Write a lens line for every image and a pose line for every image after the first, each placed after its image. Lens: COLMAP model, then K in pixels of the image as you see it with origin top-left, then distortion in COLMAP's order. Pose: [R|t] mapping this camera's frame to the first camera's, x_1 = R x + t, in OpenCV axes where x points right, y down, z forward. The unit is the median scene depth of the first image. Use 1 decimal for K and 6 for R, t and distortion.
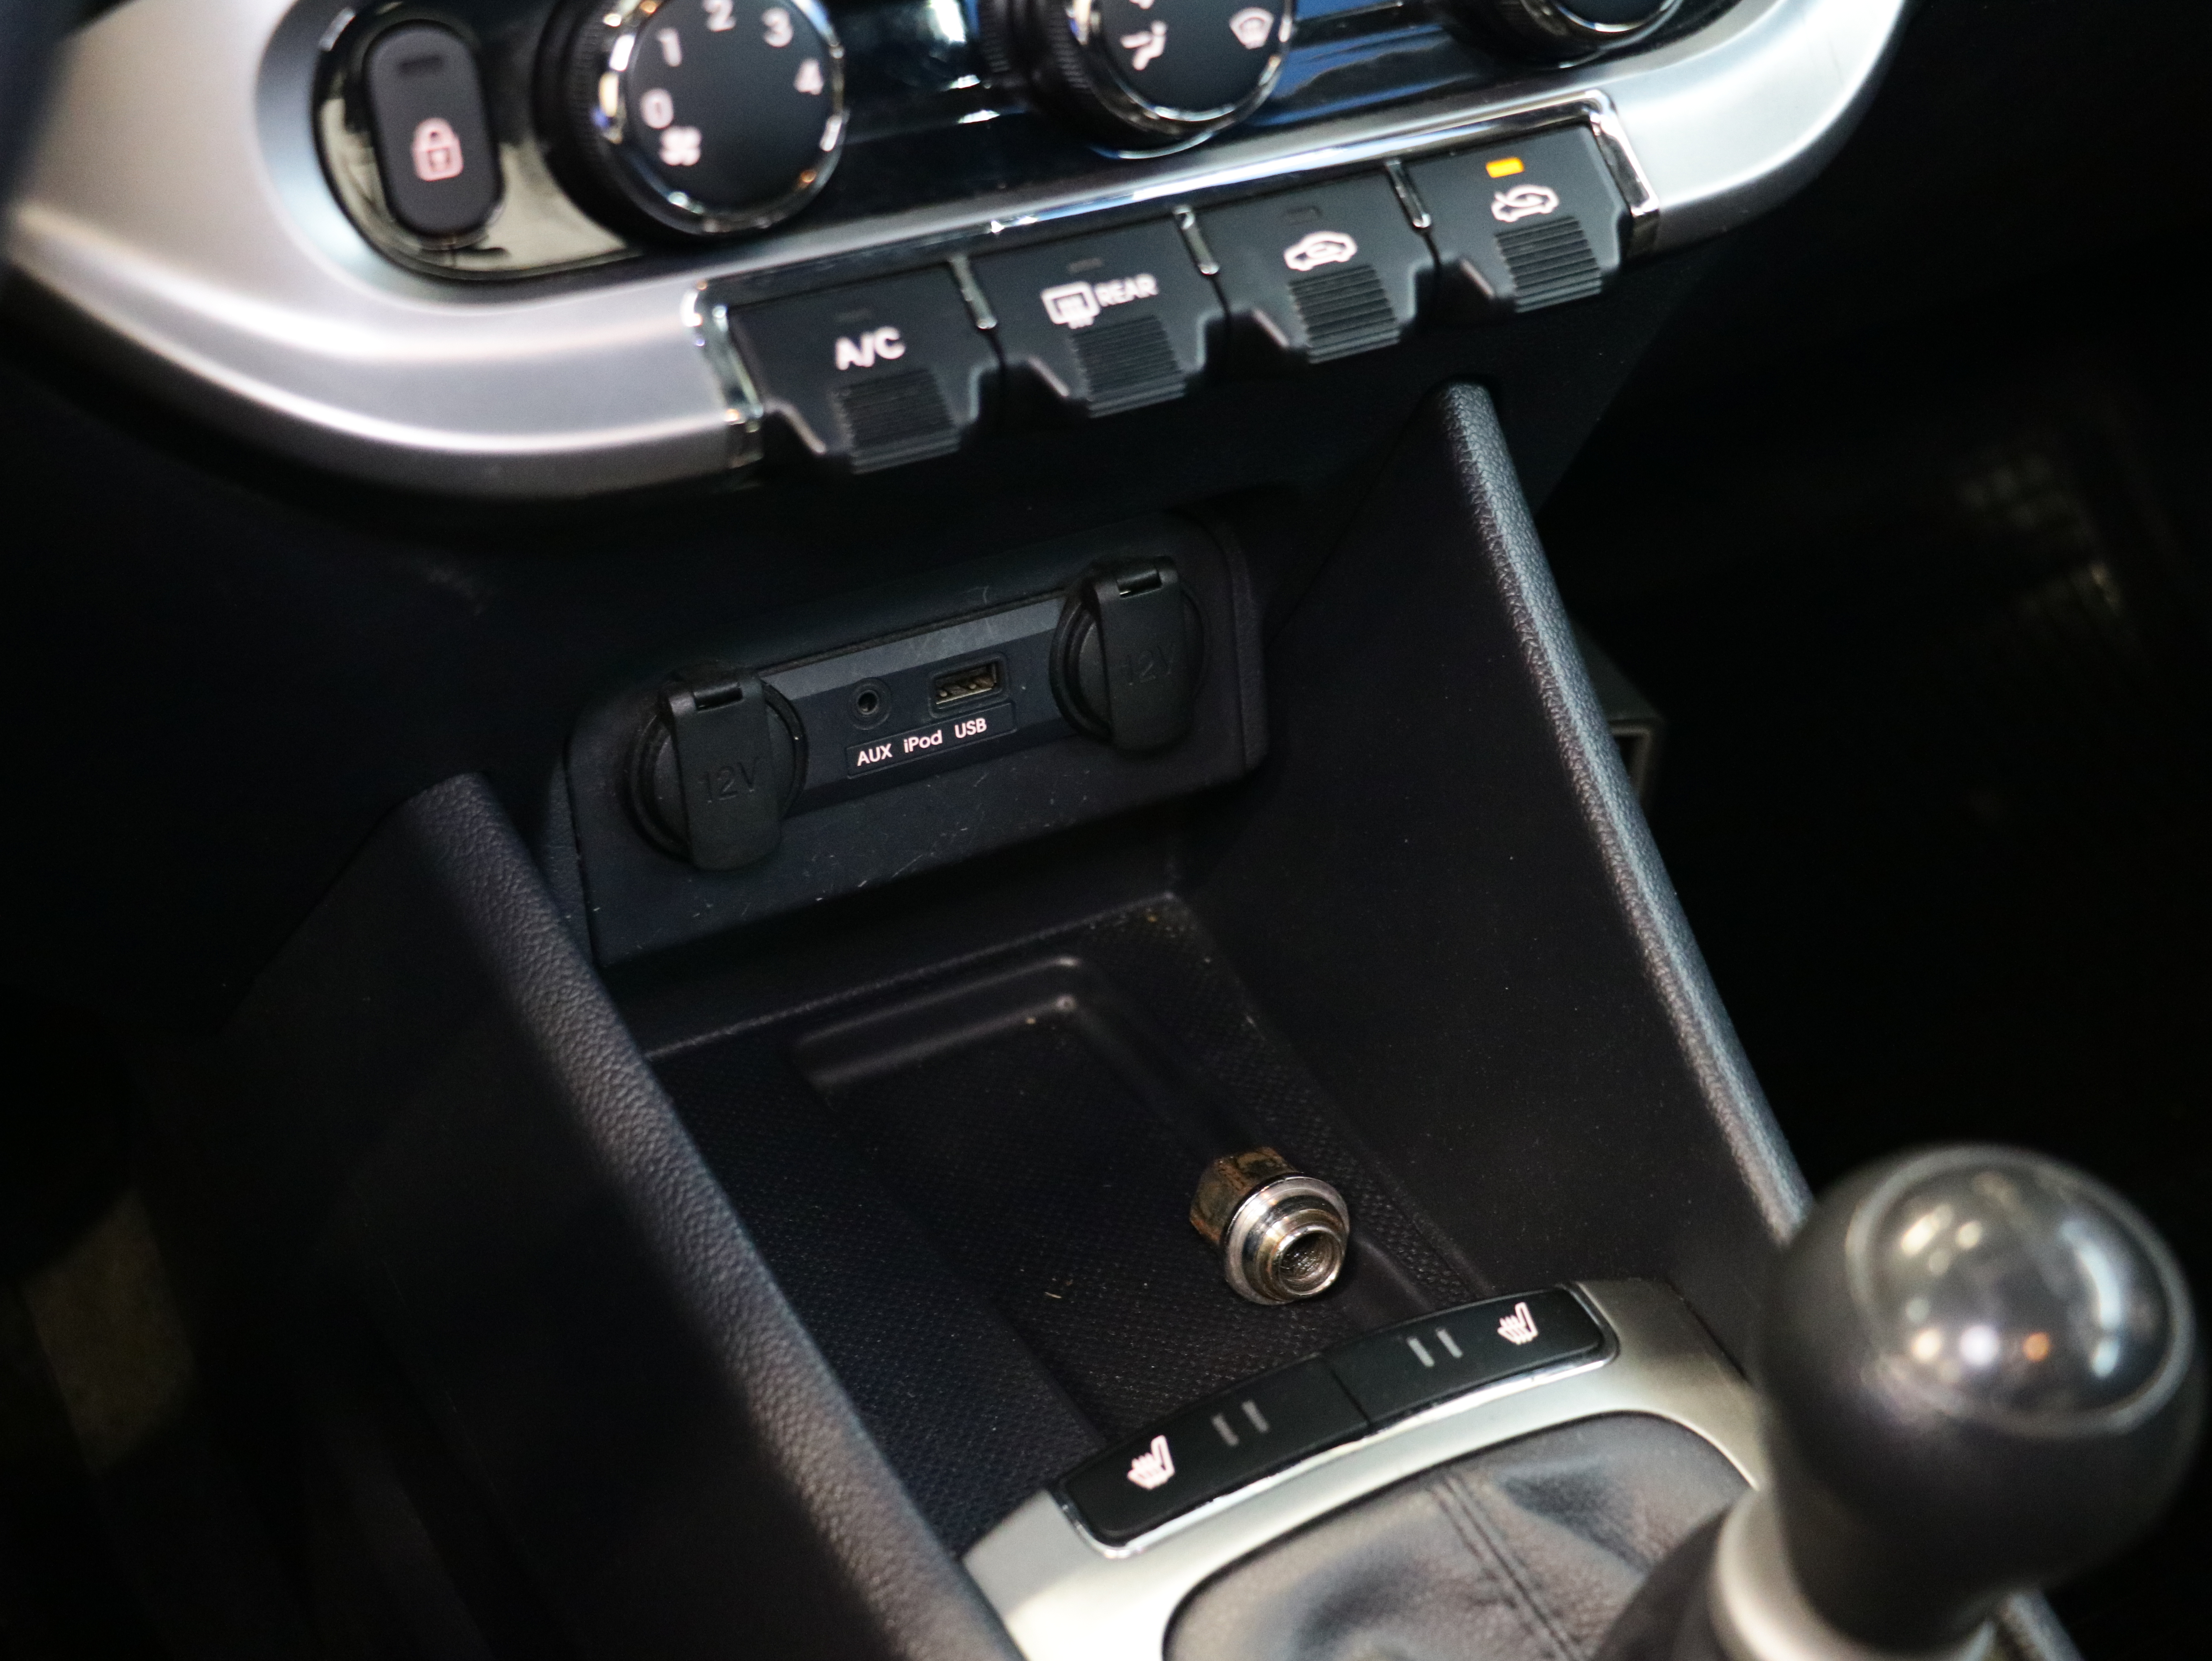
lens RADIAL K [[3557.4, 0, 1101.9], [0, 3557.4, 821.4], [0, 0, 1]] dist [-0.017259, 0.000000]
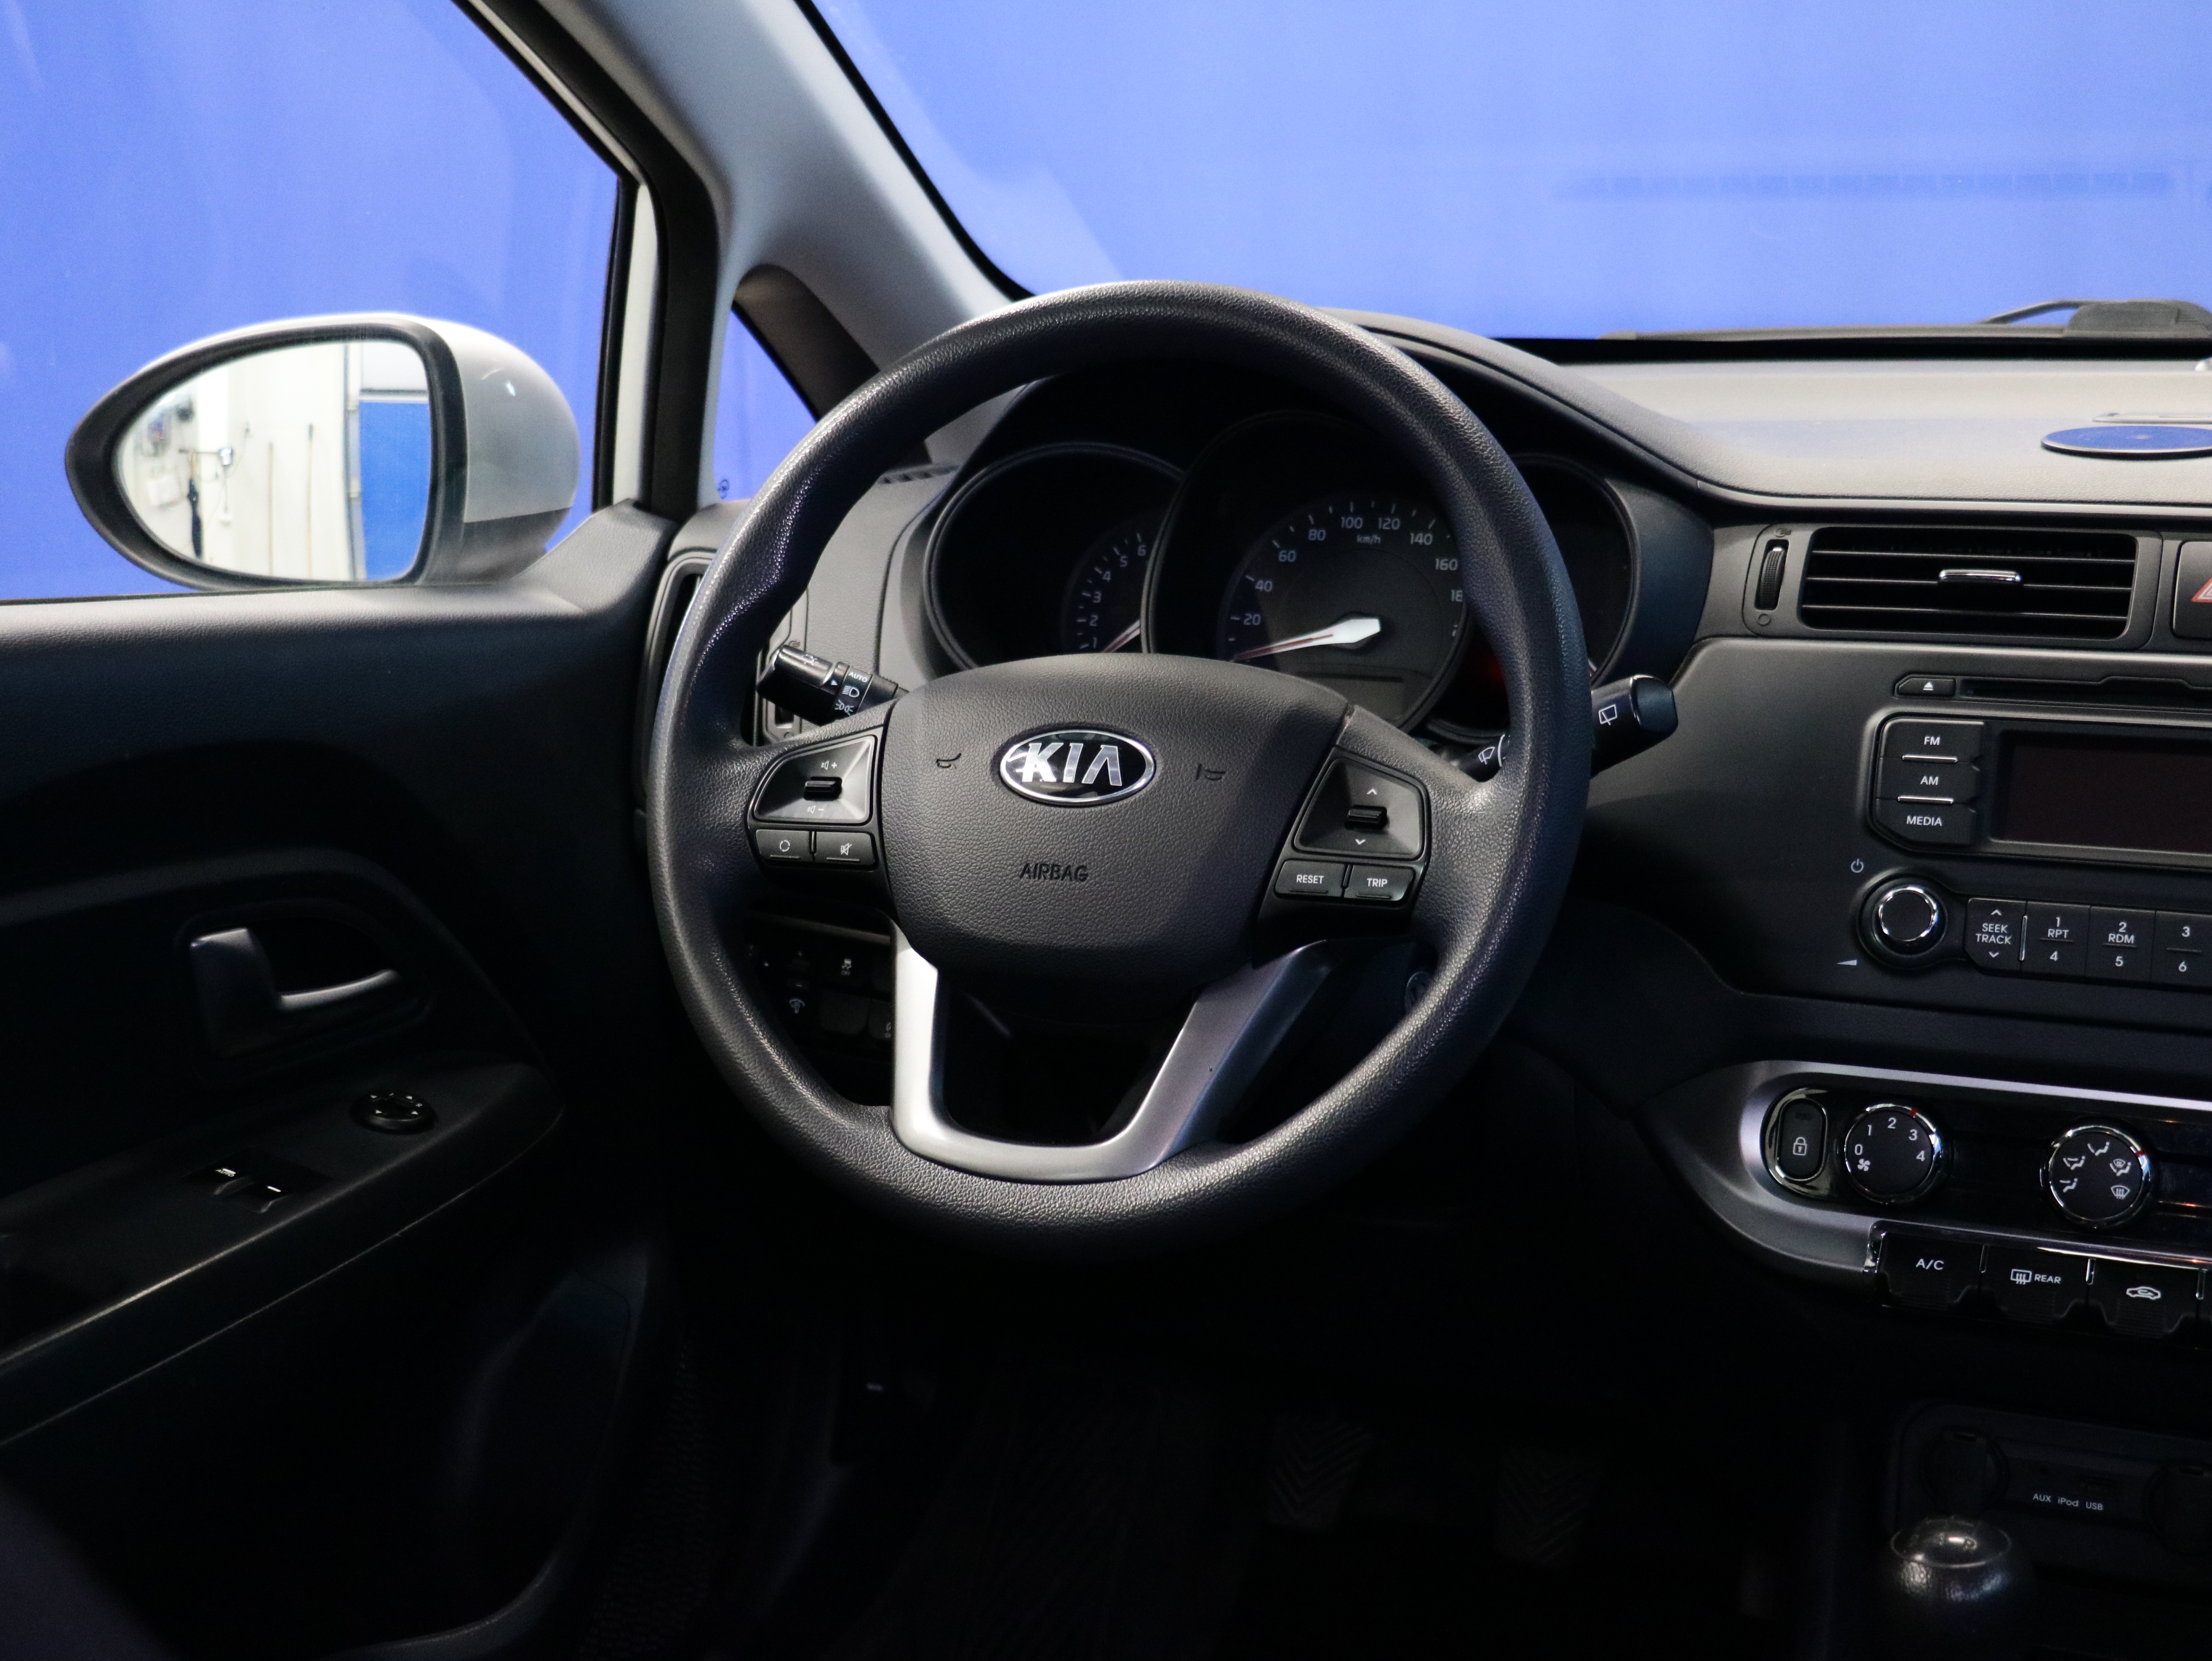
lens RADIAL K [[2995.8, 0, 1053.4], [0, 2995.8, 825.9], [0, 0, 1]] dist [-0.002955, 0.000000]
pose [[0.579236, 0.154305, -0.800422, 1.156204], [-0.417544, 0.899488, -0.128758, 0.117208], [0.700102, 0.408793, 0.585445, -0.785277]]
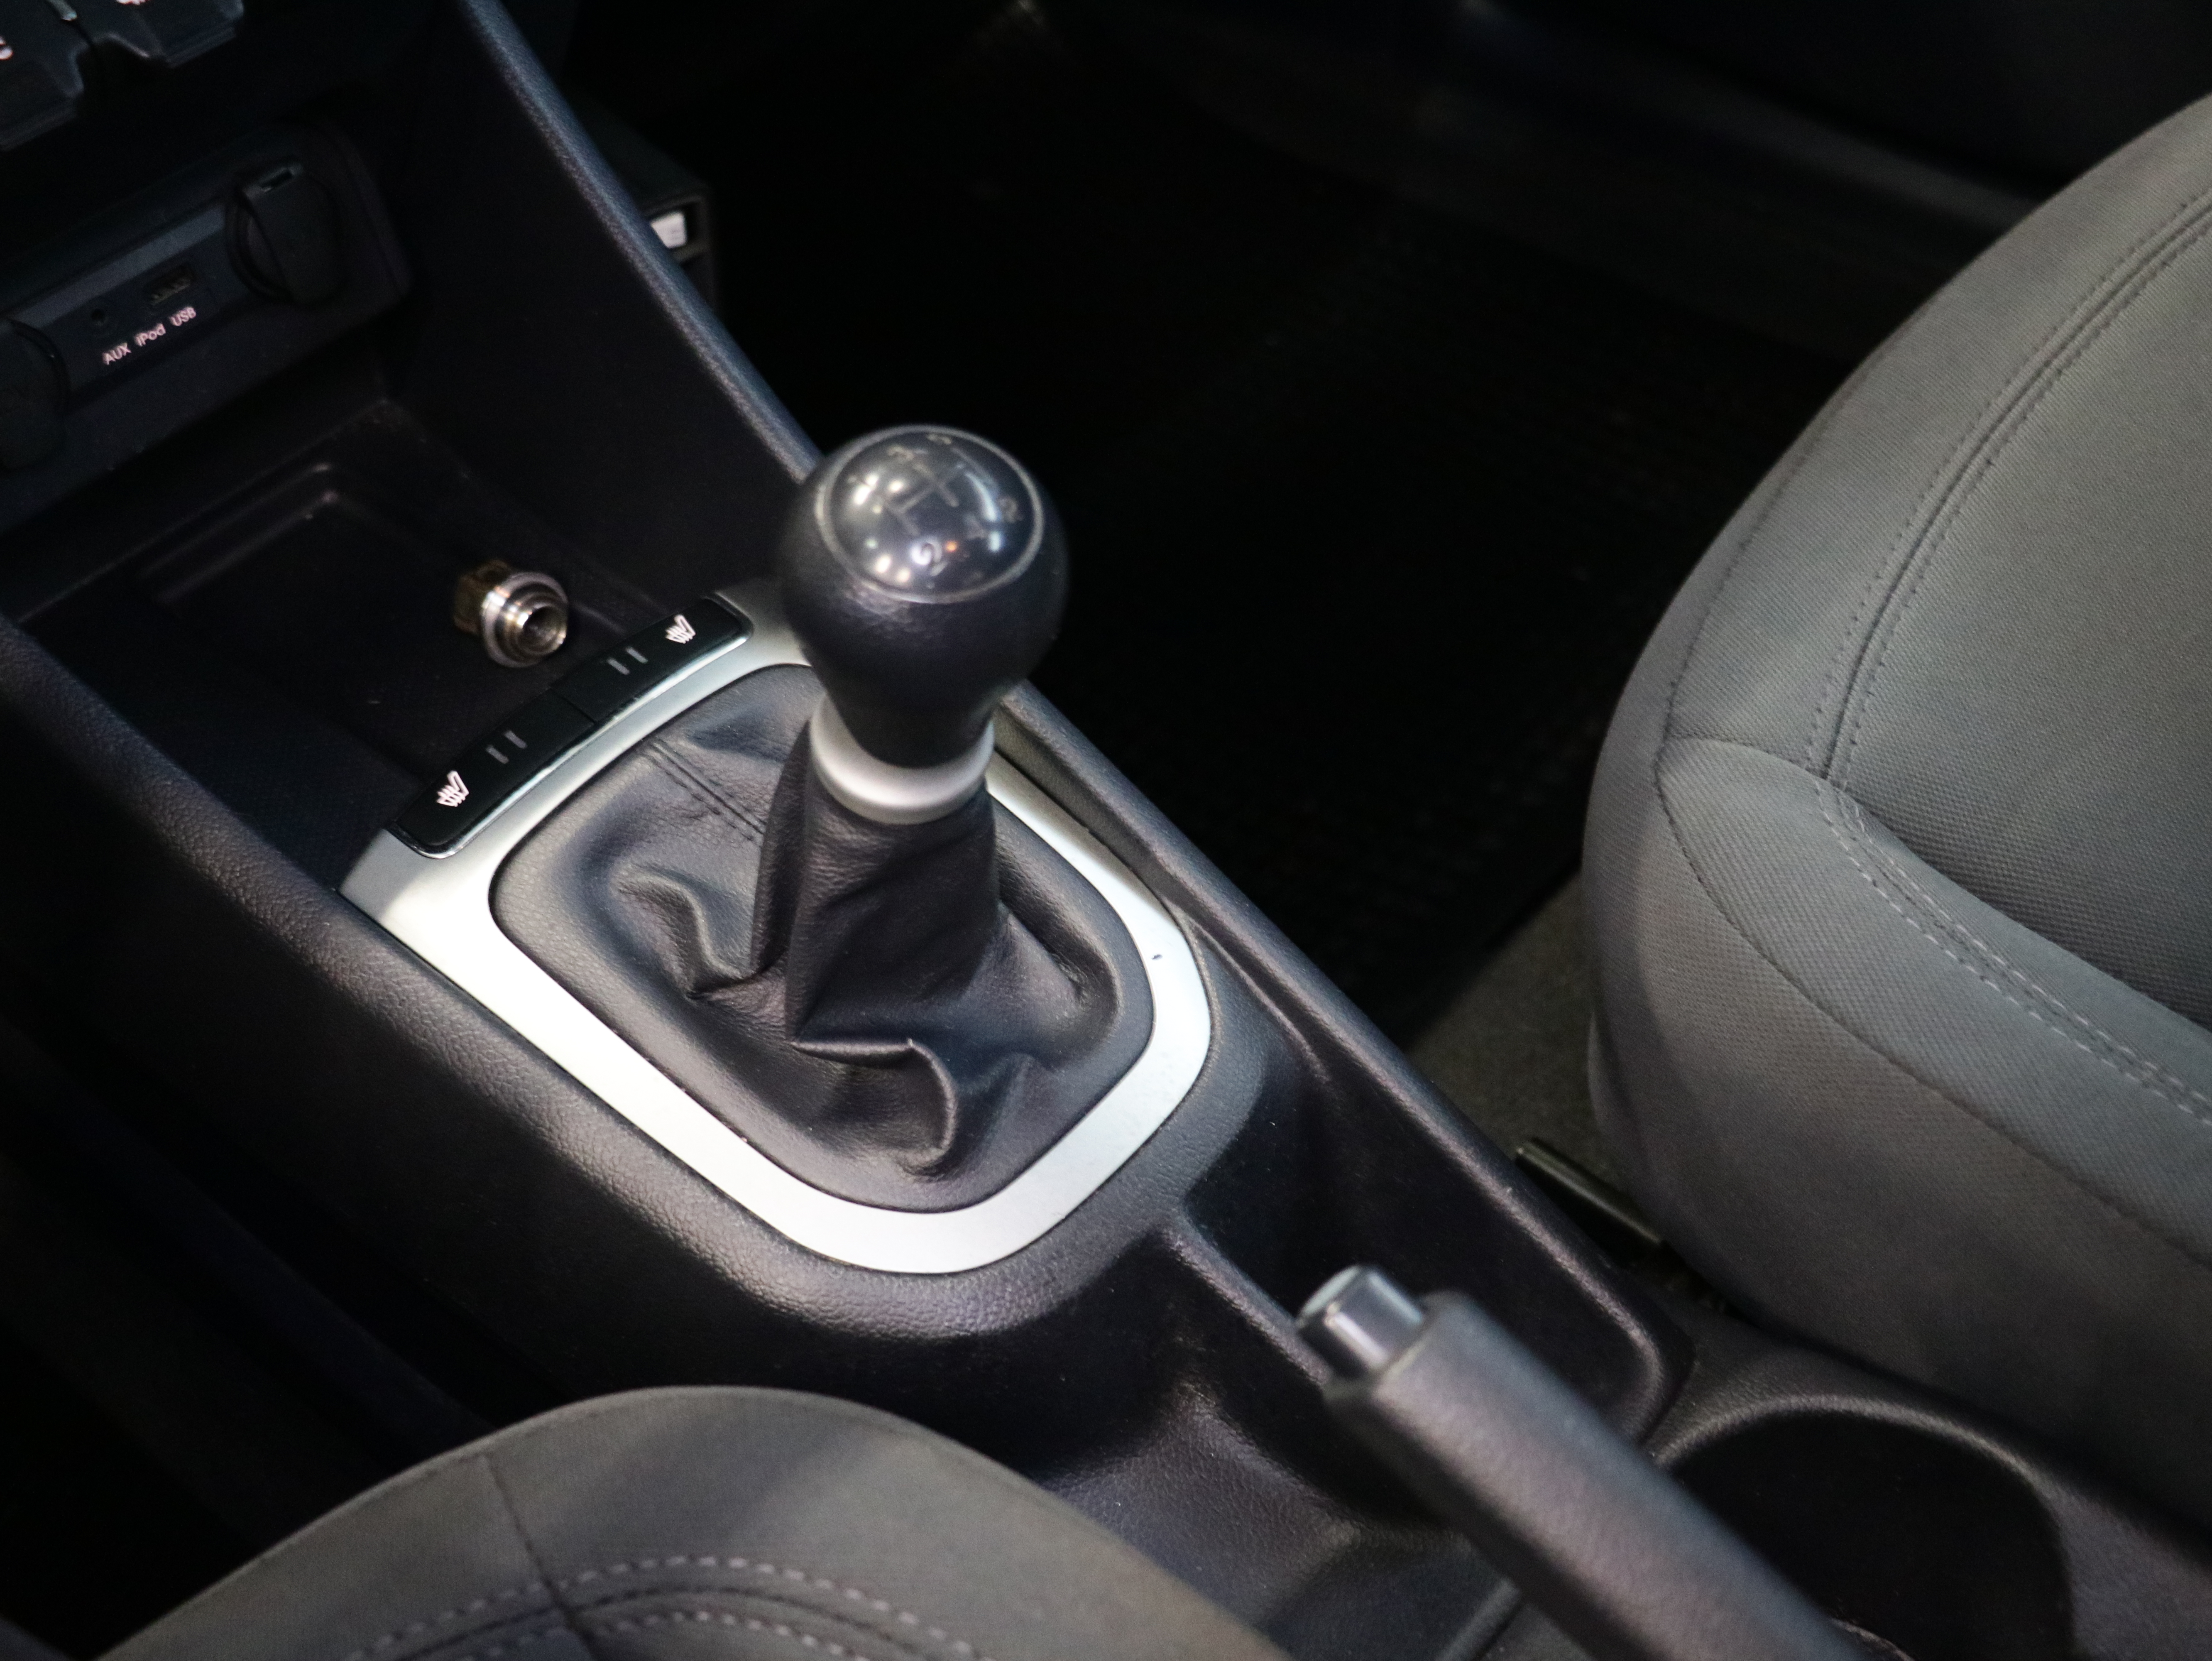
lens RADIAL K [[2651.7, 0, 1109.1], [0, 2651.7, 844.6], [0, 0, 1]] dist [-0.019180, 0.000000]
pose [[0.940323, -0.283002, 0.188949, 0.055600], [0.236944, 0.943084, 0.233346, 0.014112], [-0.244232, -0.174651, 0.953859, -0.091891]]
